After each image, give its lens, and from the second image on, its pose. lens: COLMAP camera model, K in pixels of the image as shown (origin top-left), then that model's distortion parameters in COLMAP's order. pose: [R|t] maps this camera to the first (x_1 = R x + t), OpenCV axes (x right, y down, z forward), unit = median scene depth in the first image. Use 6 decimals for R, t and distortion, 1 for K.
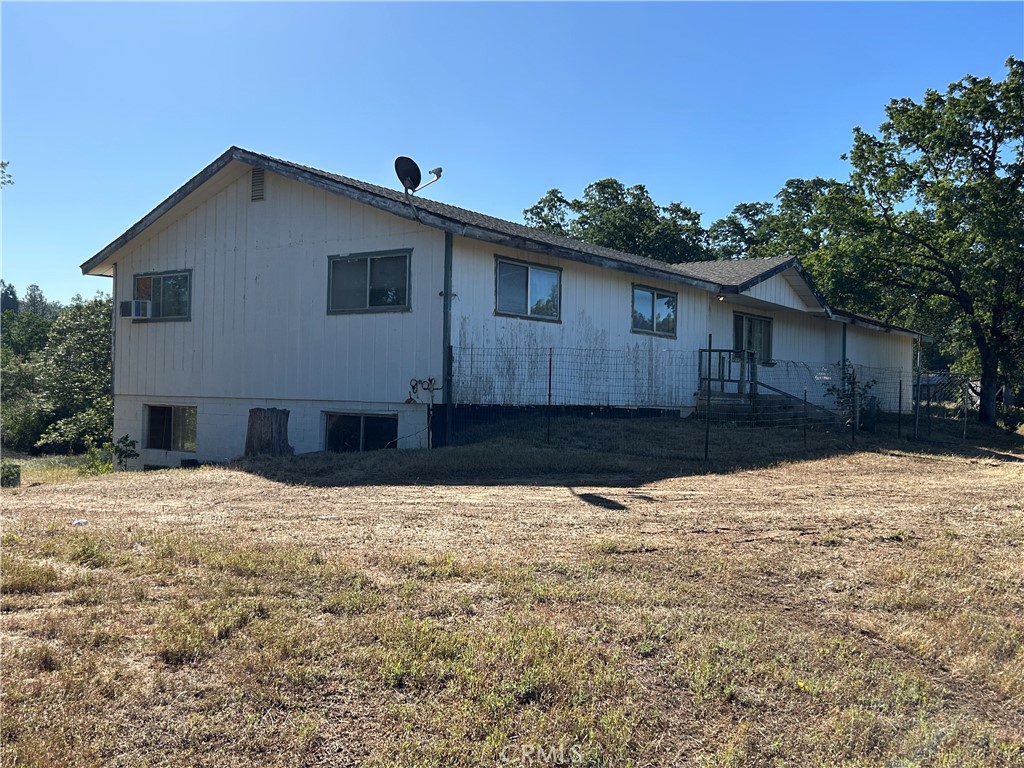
lens RADIAL K [[971.5, 0, 513.0], [0, 971.5, 384.8], [0, 0, 1]] dist [0.011132, 0.000000]
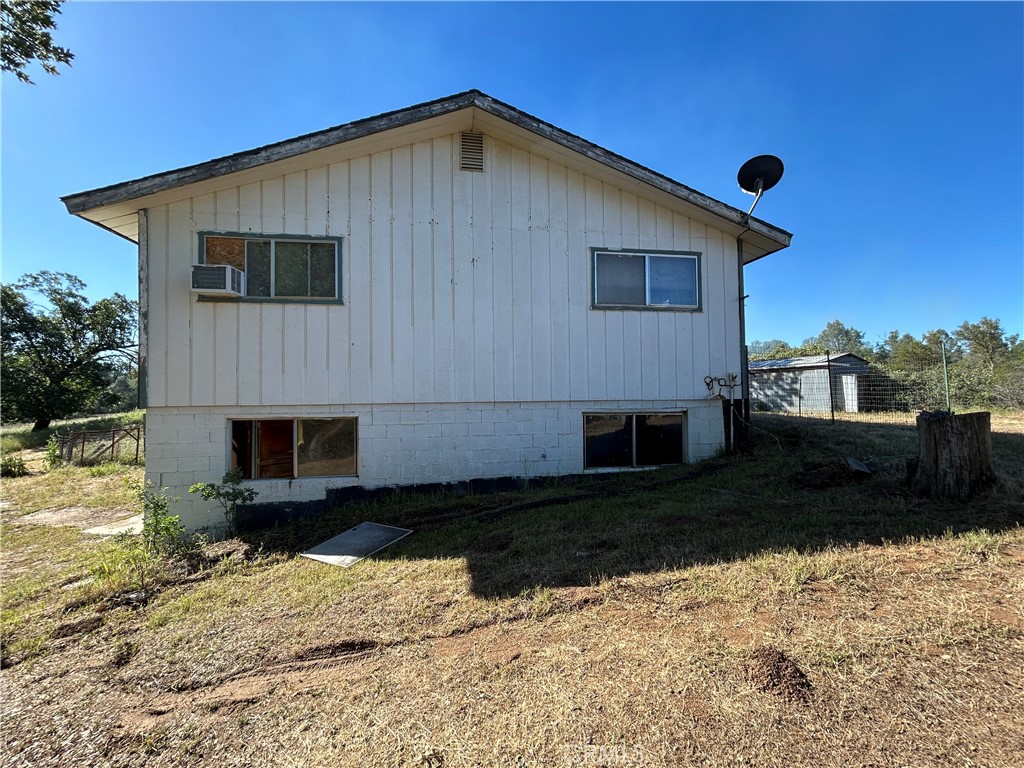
lens RADIAL K [[412.5, 0, 511.5], [0, 412.5, 383.5], [0, 0, 1]] dist [-0.001750, -0.000298]
pose [[0.712098, -0.006294, 0.702052, -0.464058], [0.019804, 0.999742, -0.011124, 0.001933], [-0.701801, 0.021824, 0.712039, 0.680437]]
